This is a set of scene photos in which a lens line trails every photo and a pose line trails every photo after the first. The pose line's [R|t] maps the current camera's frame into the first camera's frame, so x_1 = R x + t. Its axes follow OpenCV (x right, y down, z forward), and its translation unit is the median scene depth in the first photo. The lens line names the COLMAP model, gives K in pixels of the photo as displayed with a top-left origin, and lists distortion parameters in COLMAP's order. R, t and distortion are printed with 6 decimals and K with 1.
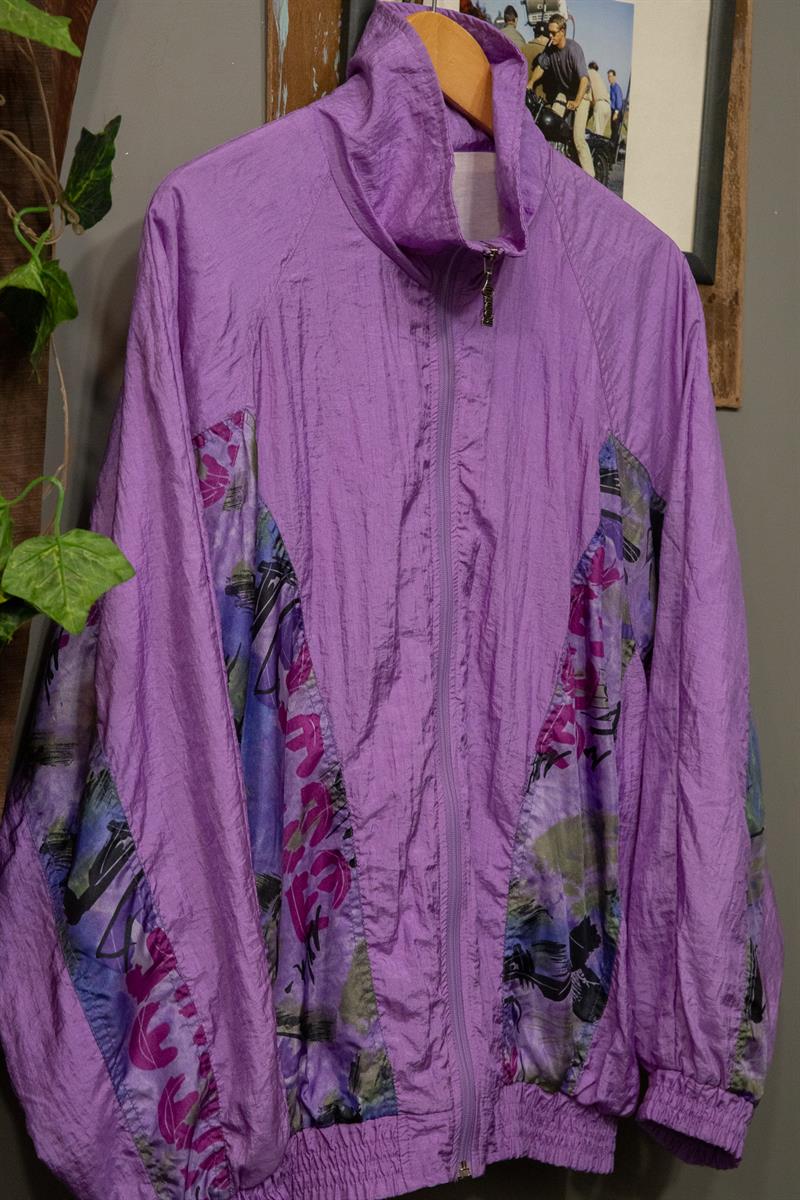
lens RADIAL K [[2161.6, 0, 417.5], [0, 2161.6, 603.4], [0, 0, 1]] dist [0.109932, 0.224323]
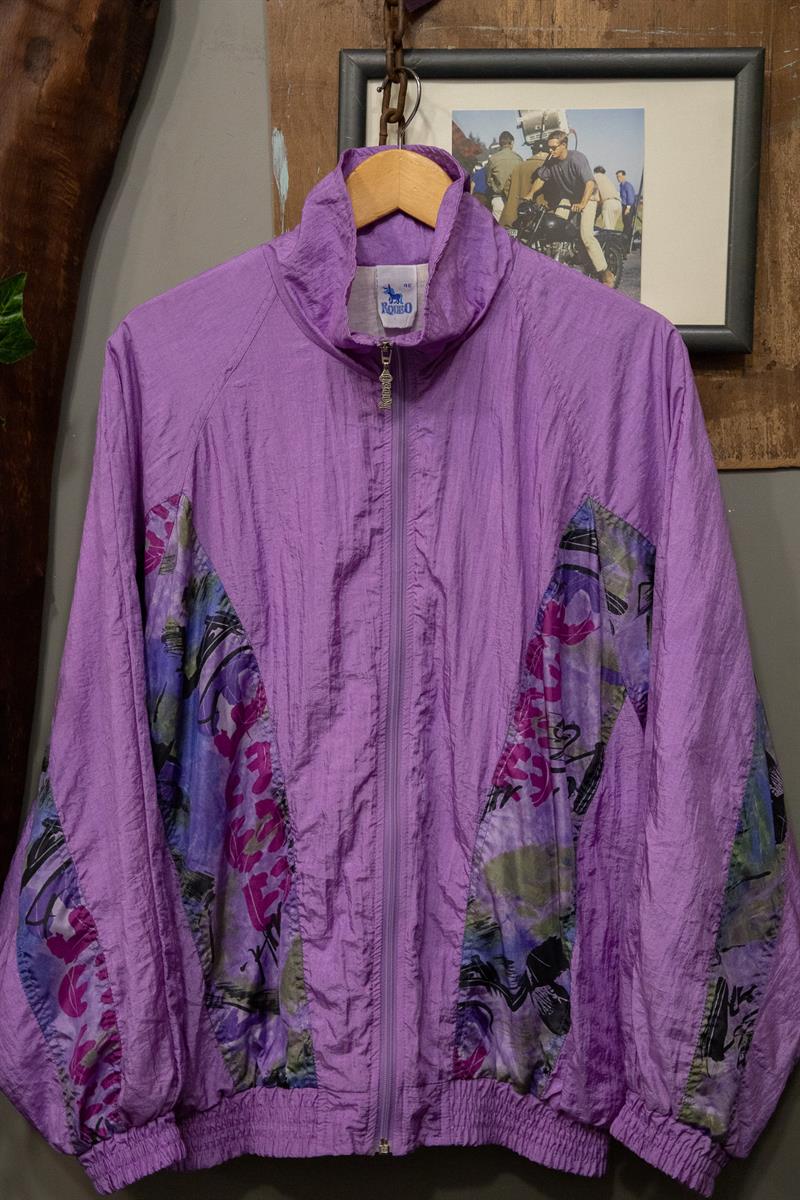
lens RADIAL K [[1510.1, 0, 336.7], [0, 1510.1, 602.5], [0, 0, 1]] dist [0.004443, 0.128603]
pose [[0.811894, -0.010512, -0.583710, 0.449611], [-0.007062, 0.999588, -0.027823, -0.003216], [0.583762, 0.026712, 0.811486, 0.320089]]
